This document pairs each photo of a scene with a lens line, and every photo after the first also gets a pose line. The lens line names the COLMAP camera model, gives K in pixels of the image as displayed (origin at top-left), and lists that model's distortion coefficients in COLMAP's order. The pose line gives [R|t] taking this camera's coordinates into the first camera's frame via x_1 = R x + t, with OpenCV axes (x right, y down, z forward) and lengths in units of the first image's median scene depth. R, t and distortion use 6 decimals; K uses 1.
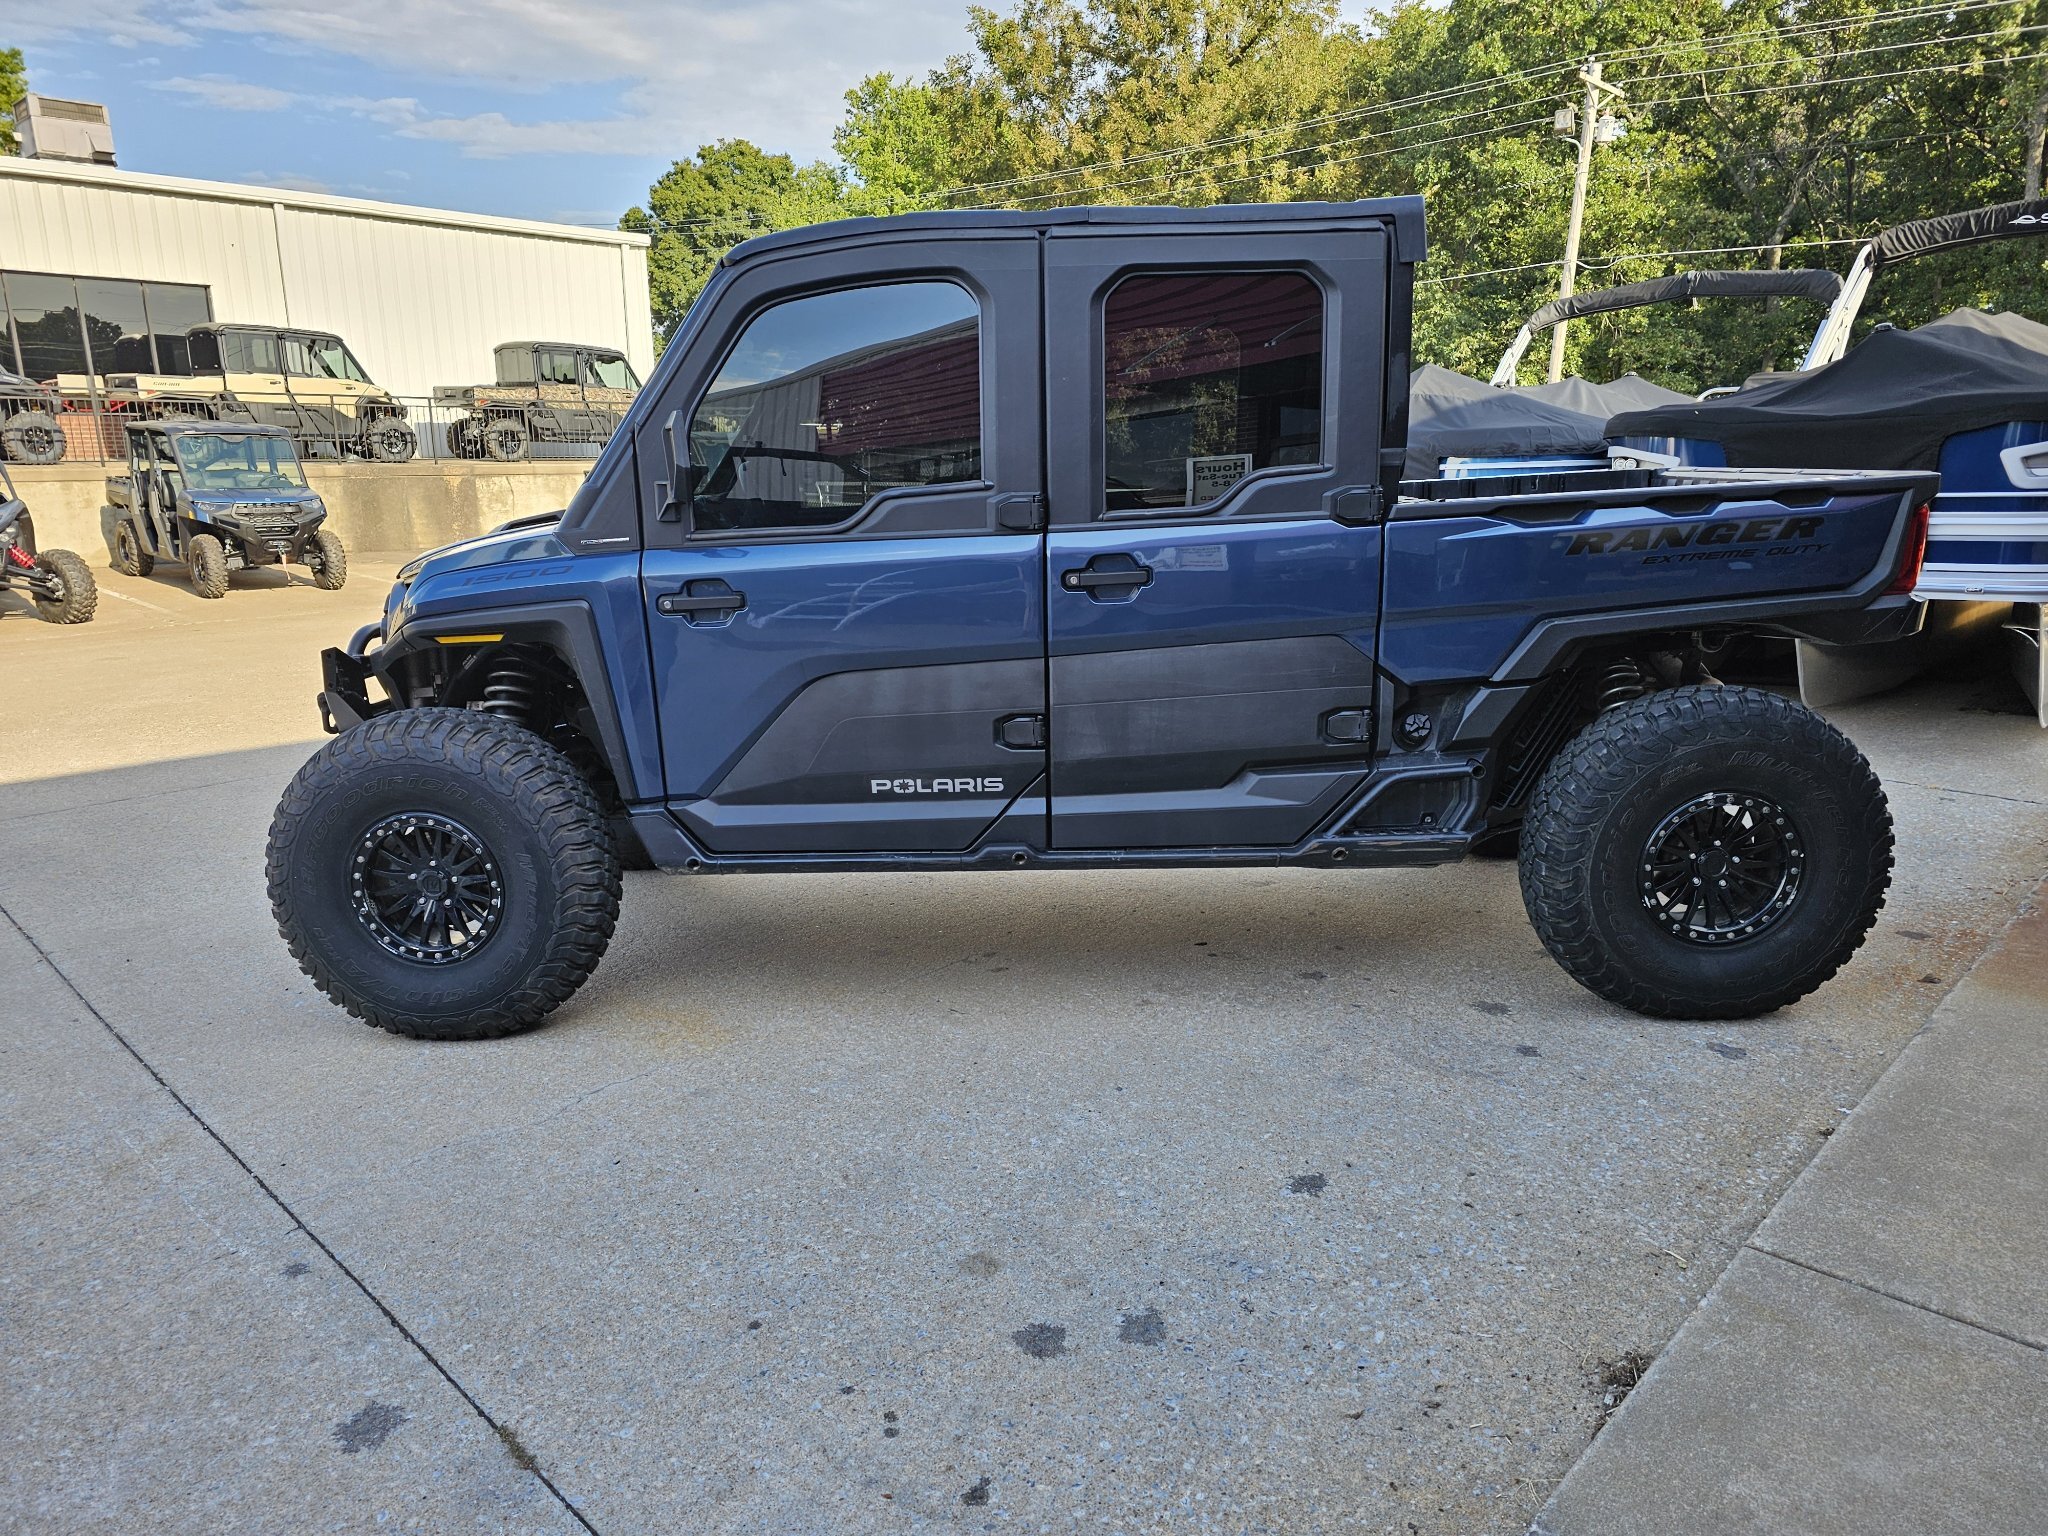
lens RADIAL K [[1506.5, 0, 1016.3], [0, 1506.5, 811.6], [0, 0, 1]] dist [0.055588, -0.040828]
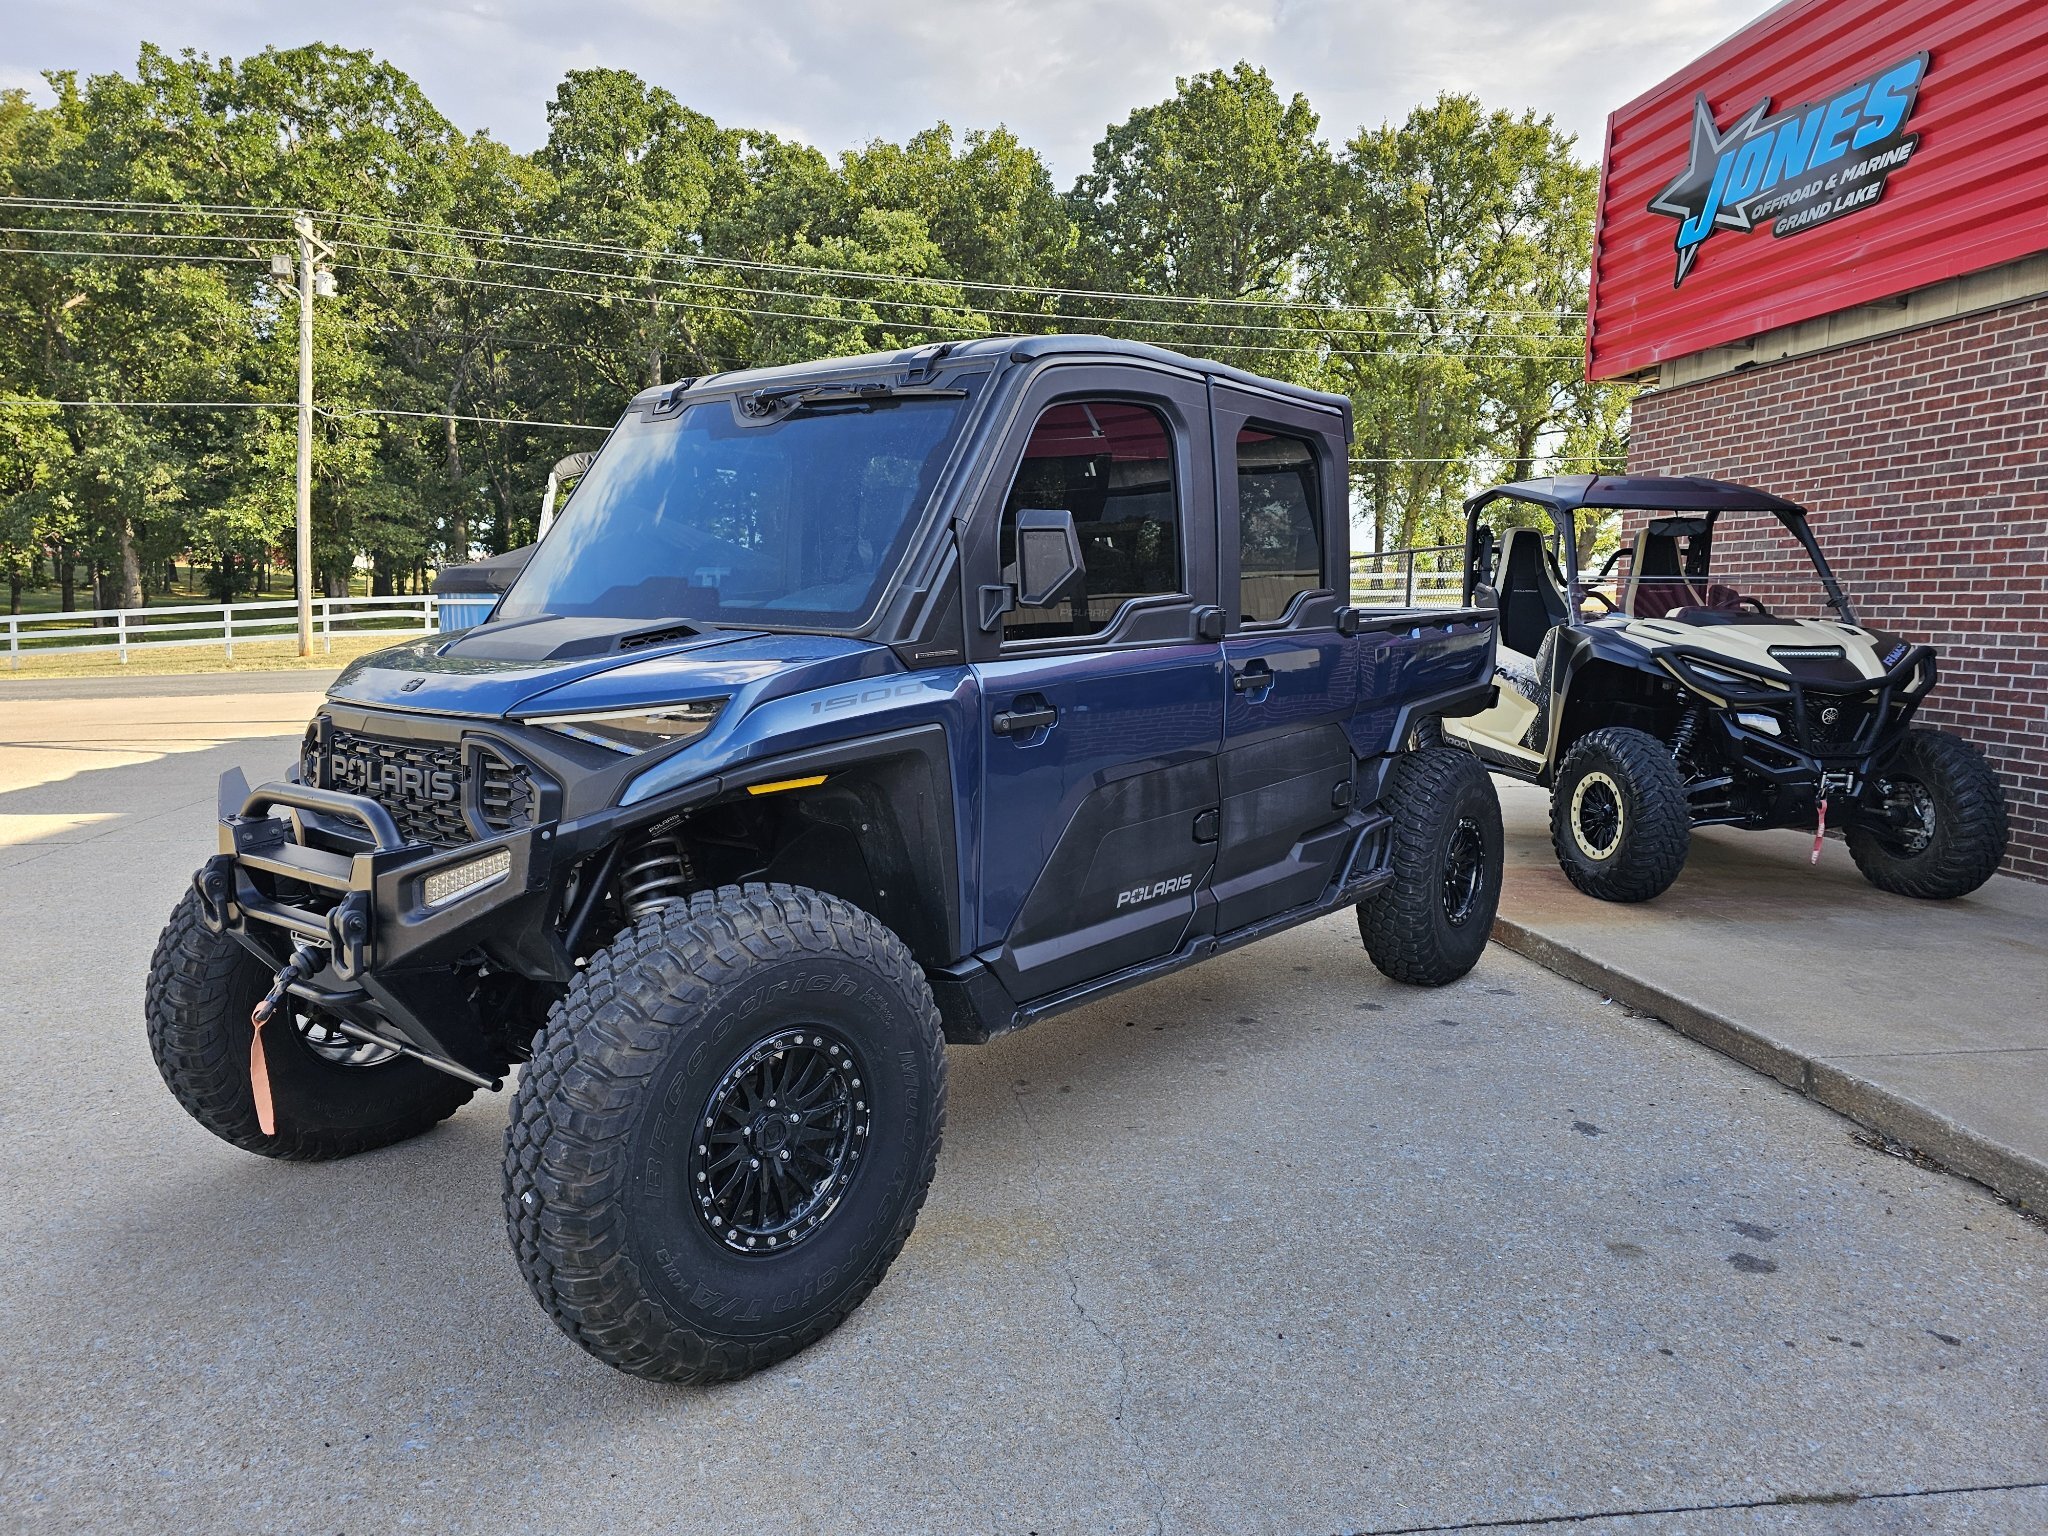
lens RADIAL K [[1499.3, 0, 1052.2], [0, 1499.3, 760.6], [0, 0, 1]] dist [0.078333, -0.099158]
pose [[0.536942, -0.060266, 0.841464, -0.226997], [0.170642, 0.984586, -0.038371, -0.018751], [-0.826181, 0.164192, 0.538949, 0.123225]]
